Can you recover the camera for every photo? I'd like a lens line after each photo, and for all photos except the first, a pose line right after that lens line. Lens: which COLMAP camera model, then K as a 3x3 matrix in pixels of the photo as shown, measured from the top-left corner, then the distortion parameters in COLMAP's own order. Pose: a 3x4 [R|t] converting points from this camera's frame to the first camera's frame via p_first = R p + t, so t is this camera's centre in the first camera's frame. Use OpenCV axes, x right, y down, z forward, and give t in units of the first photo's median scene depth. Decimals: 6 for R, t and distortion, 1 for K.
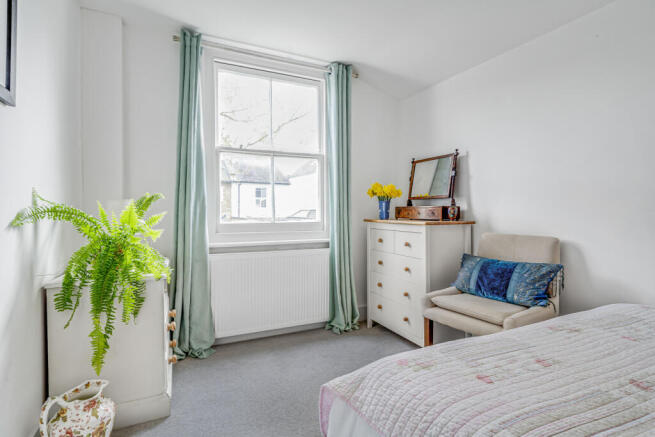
lens RADIAL K [[324.9, 0, 327.5], [0, 324.9, 218.5], [0, 0, 1]] dist [0.001629, 0.000152]
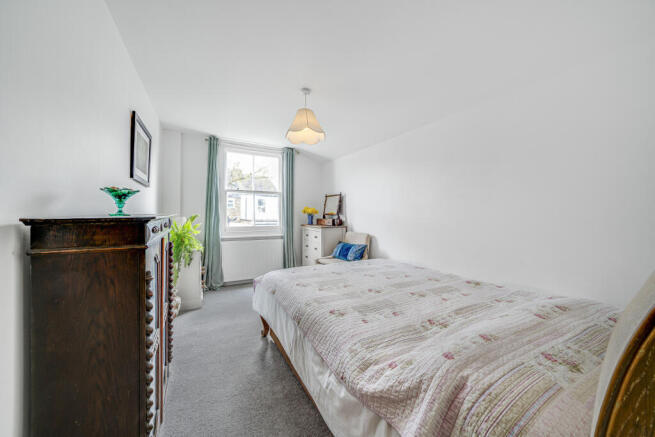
lens RADIAL K [[226.8, 0, 325.0], [0, 226.8, 215.4], [0, 0, 1]] dist [-0.000331, -0.000005]
pose [[0.997680, 0.006336, 0.067786, 0.200649], [-0.004855, 0.999746, -0.021997, -0.029278], [-0.067908, 0.021617, 0.997457, -0.498130]]
